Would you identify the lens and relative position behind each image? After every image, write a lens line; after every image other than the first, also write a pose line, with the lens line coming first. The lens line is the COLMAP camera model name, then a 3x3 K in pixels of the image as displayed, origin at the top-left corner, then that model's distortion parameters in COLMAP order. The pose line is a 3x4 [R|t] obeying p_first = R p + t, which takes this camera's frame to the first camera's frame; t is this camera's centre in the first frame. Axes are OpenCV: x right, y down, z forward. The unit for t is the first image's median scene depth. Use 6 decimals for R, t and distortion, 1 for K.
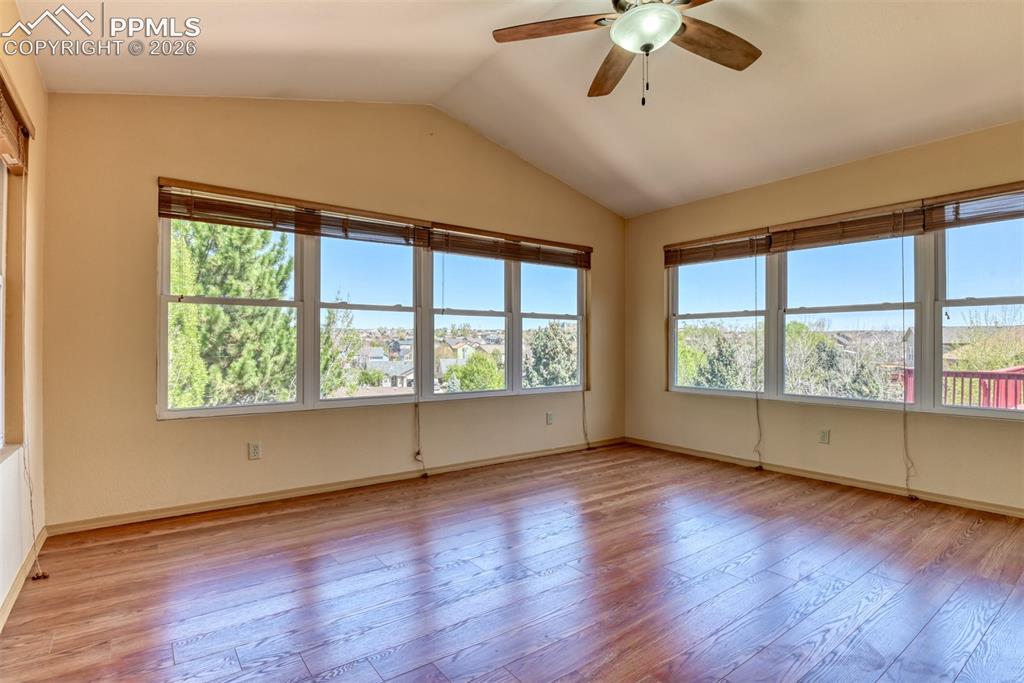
lens RADIAL K [[502.3, 0, 512.0], [0, 502.3, 341.5], [0, 0, 1]] dist [-0.021715, -0.000651]
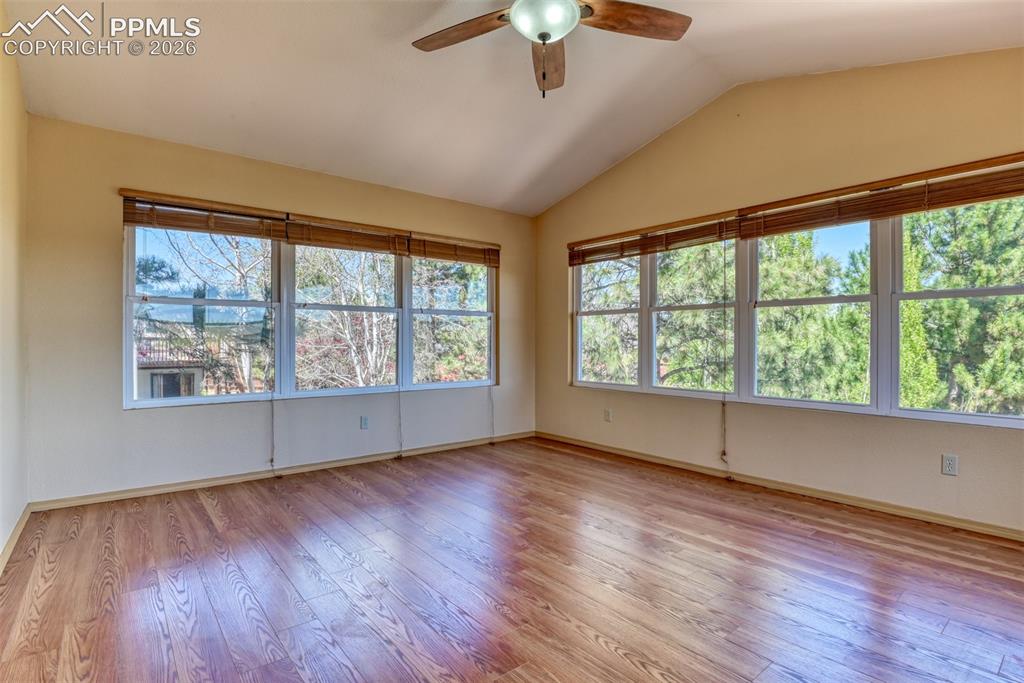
lens RADIAL K [[502.3, 0, 512.0], [0, 502.3, 341.5], [0, 0, 1]] dist [-0.021715, -0.000651]
pose [[0.046336, -0.000233, -0.998926, 0.761487], [0.004778, 0.999989, -0.000011, 0.004322], [0.998914, -0.004772, 0.046336, 0.544998]]
